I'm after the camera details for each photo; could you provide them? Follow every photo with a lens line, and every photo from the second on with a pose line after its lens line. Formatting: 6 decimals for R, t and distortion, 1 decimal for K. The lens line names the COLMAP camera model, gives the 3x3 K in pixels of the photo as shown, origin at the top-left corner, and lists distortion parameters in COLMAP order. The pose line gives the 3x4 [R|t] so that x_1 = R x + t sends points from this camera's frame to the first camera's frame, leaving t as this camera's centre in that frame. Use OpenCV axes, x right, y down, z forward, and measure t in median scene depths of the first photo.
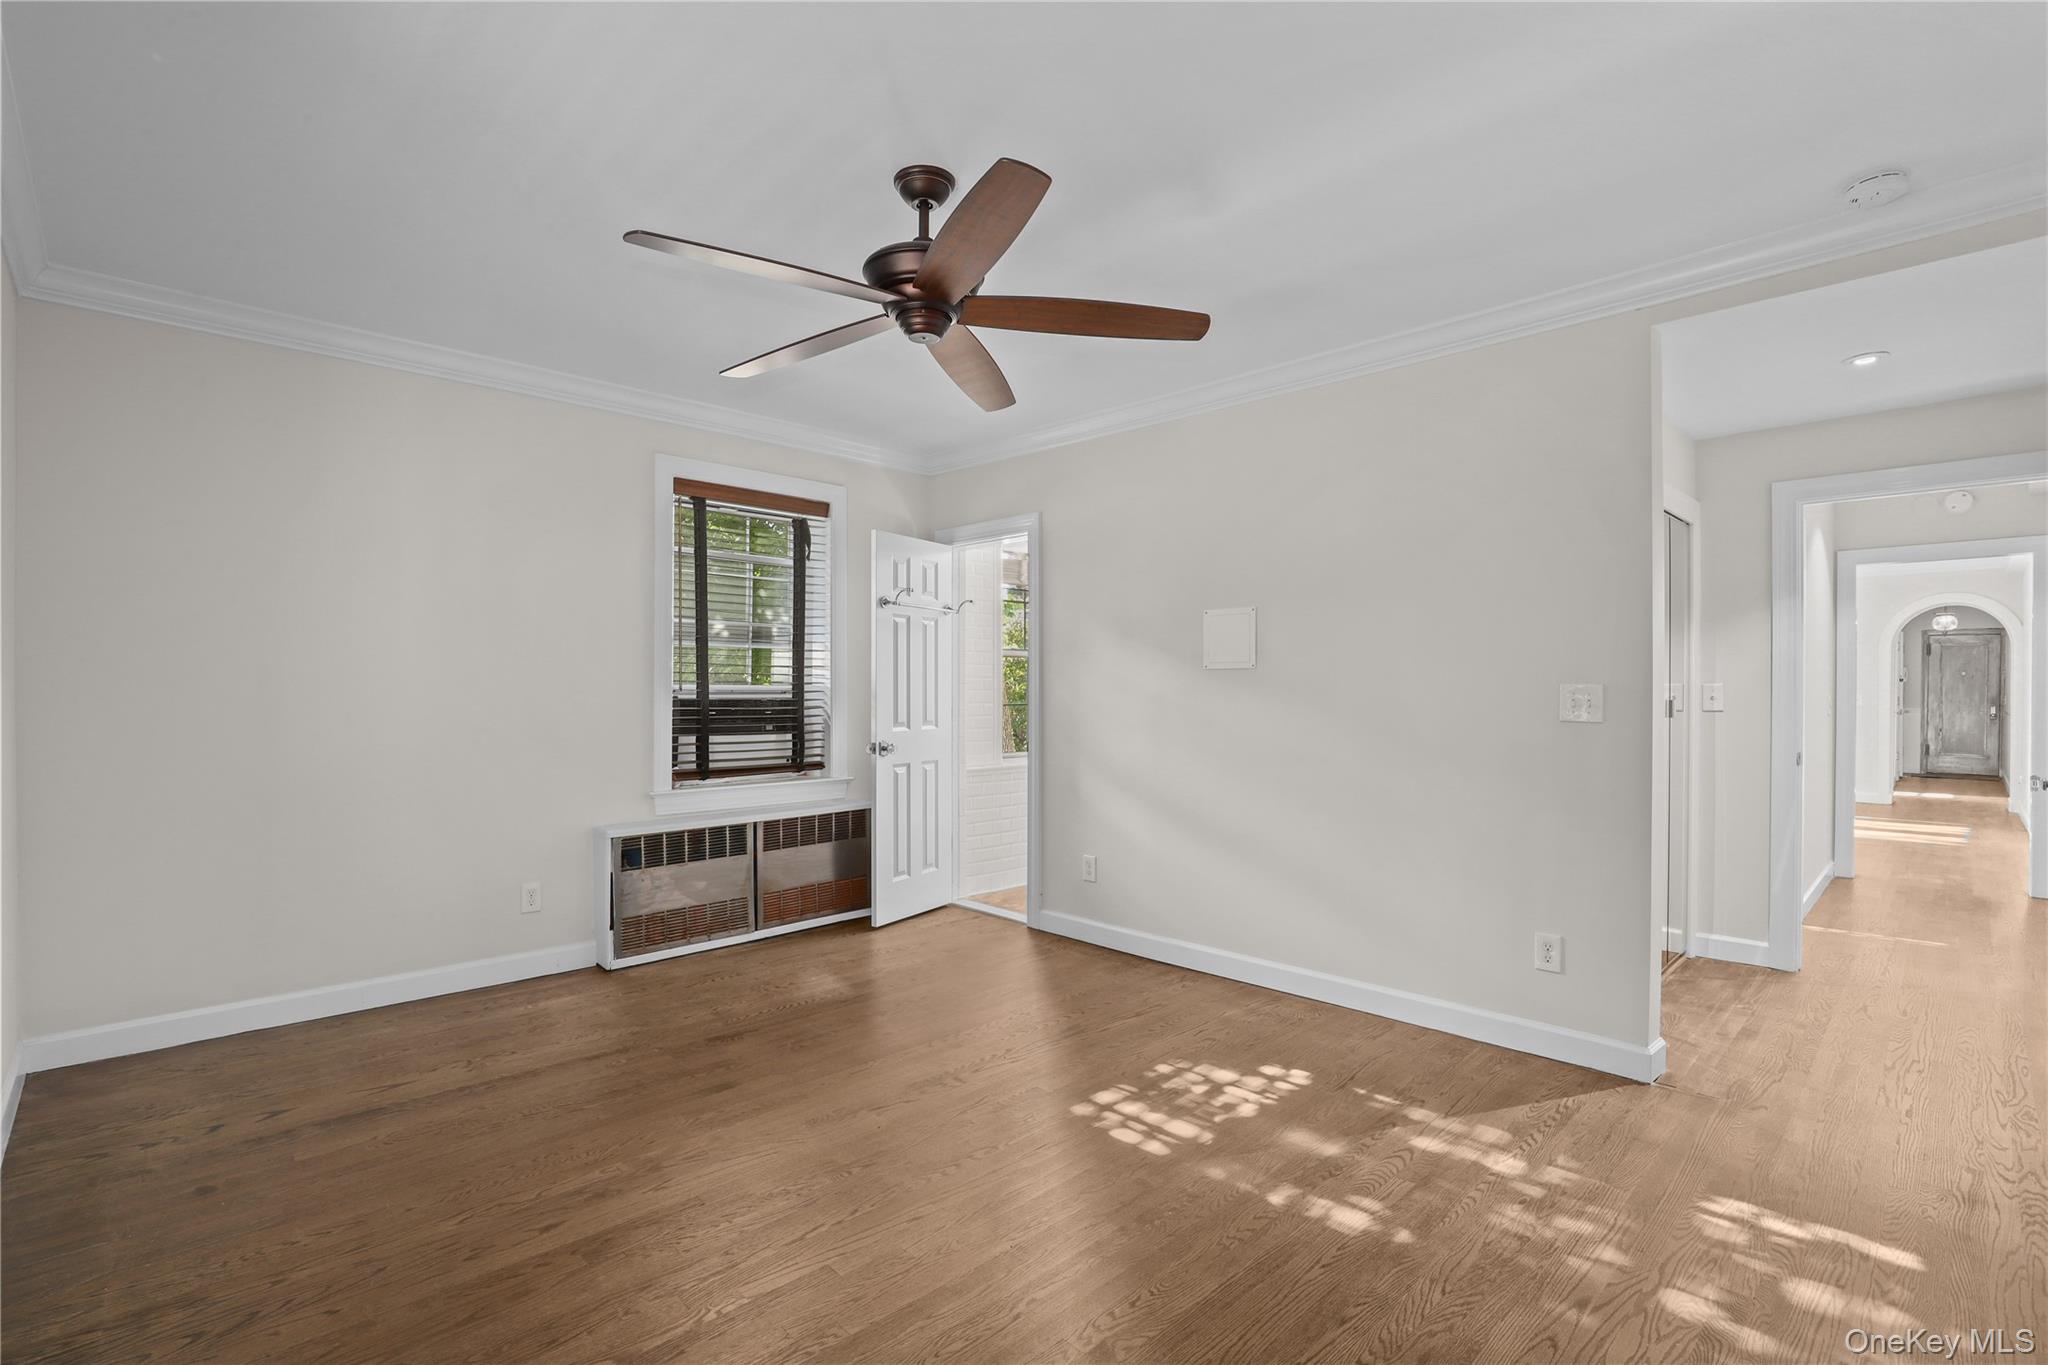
lens RADIAL K [[941.2, 0, 1019.6], [0, 941.2, 687.3], [0, 0, 1]] dist [-0.033485, 0.000490]
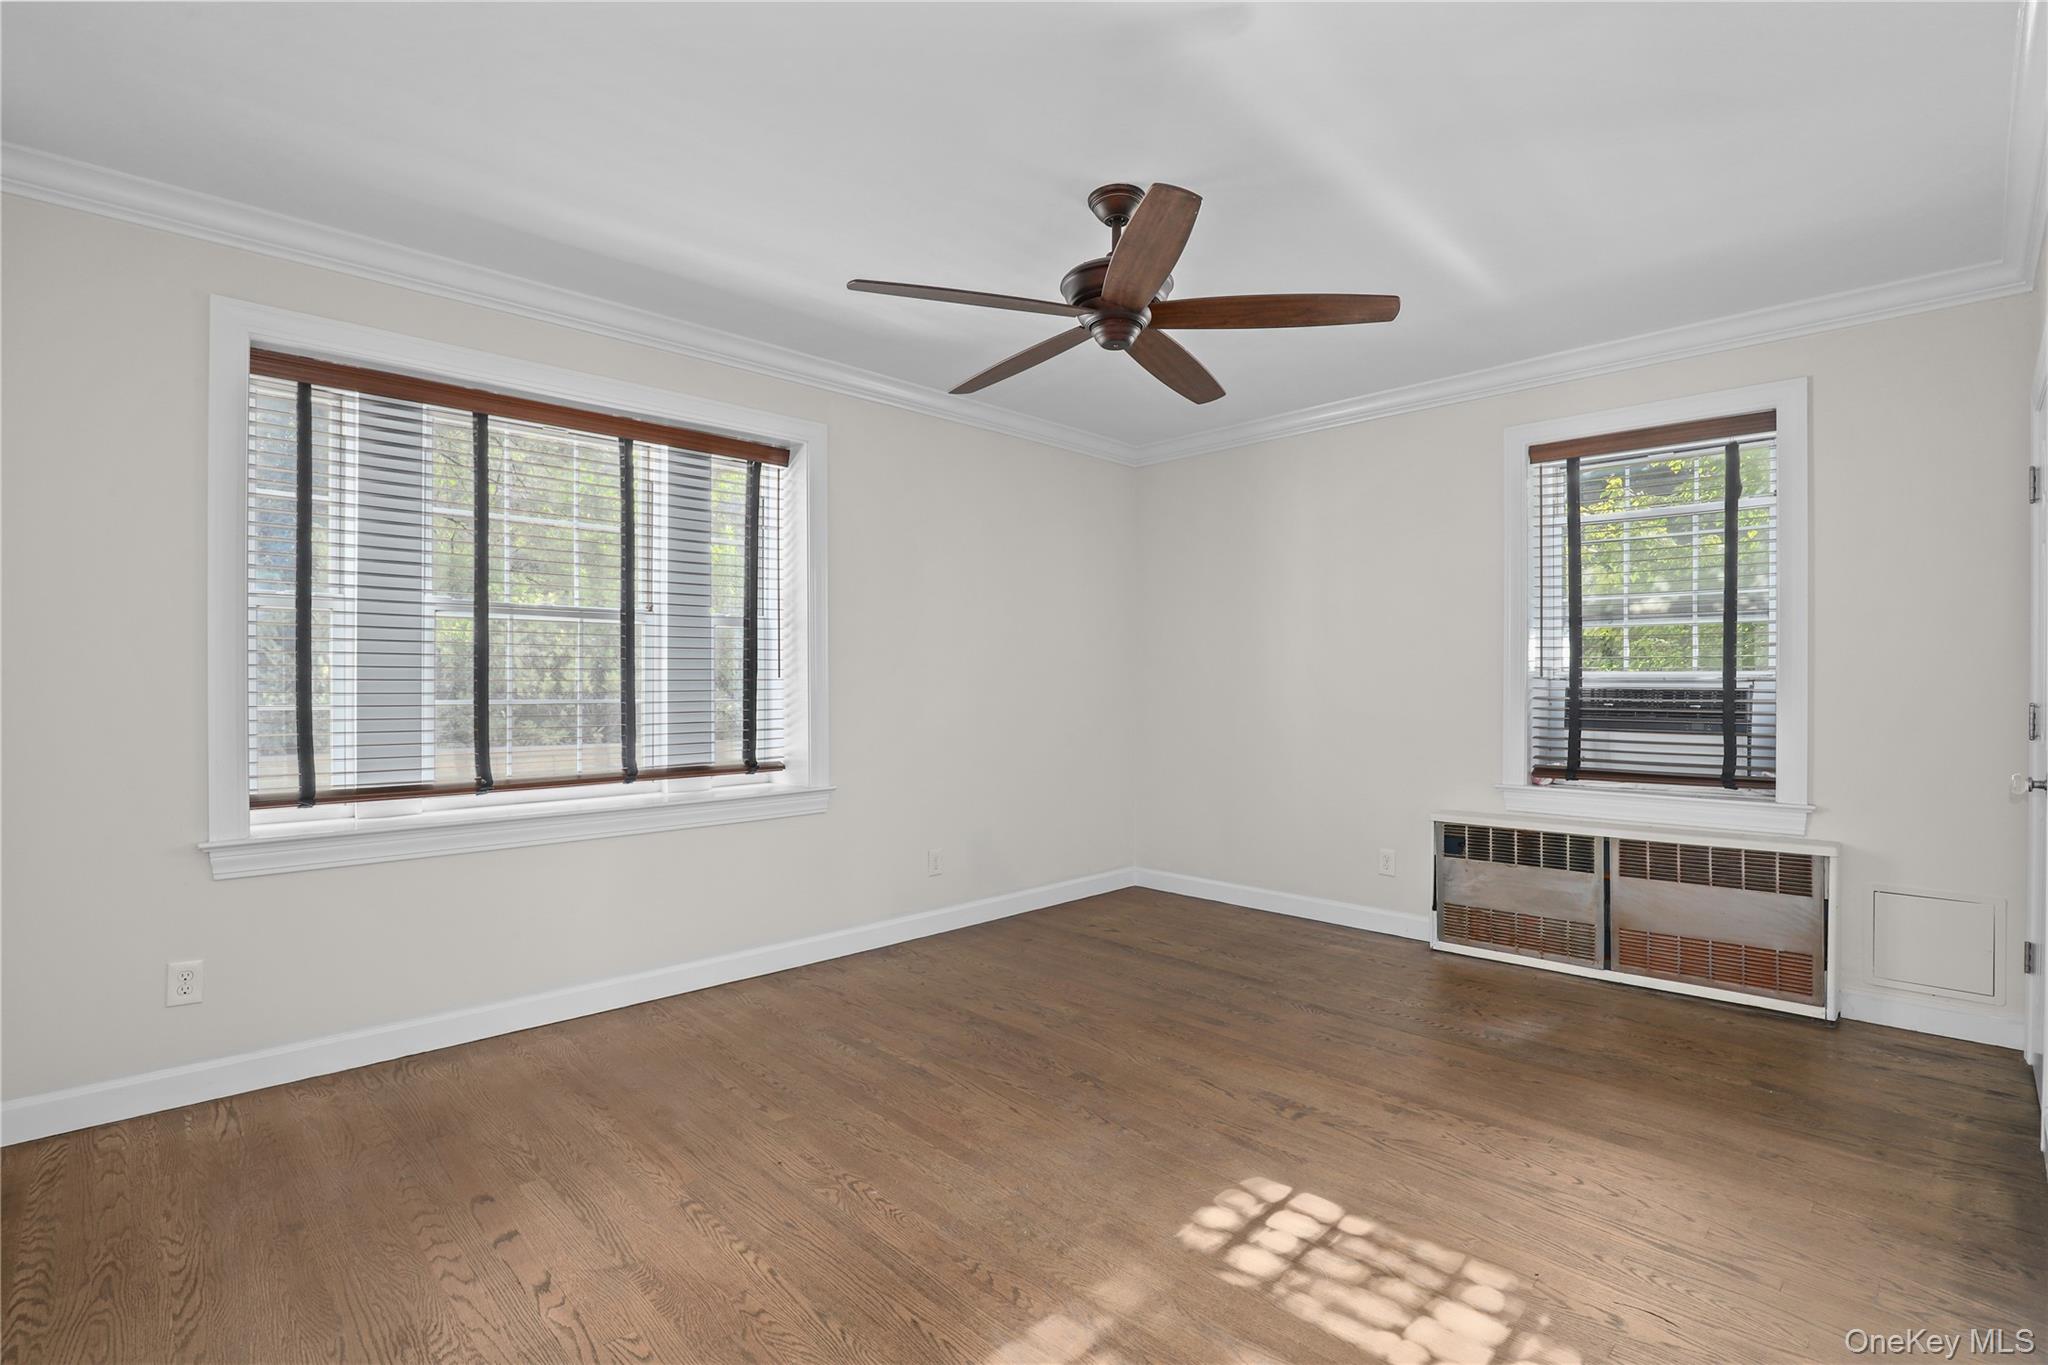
lens RADIAL K [[941.2, 0, 1019.6], [0, 941.2, 687.3], [0, 0, 1]] dist [-0.033485, 0.000490]
pose [[0.008405, 0.003505, -0.999959, 0.540209], [0.001167, 0.999993, 0.003515, 0.008673], [0.999964, -0.001197, 0.008401, 0.489463]]
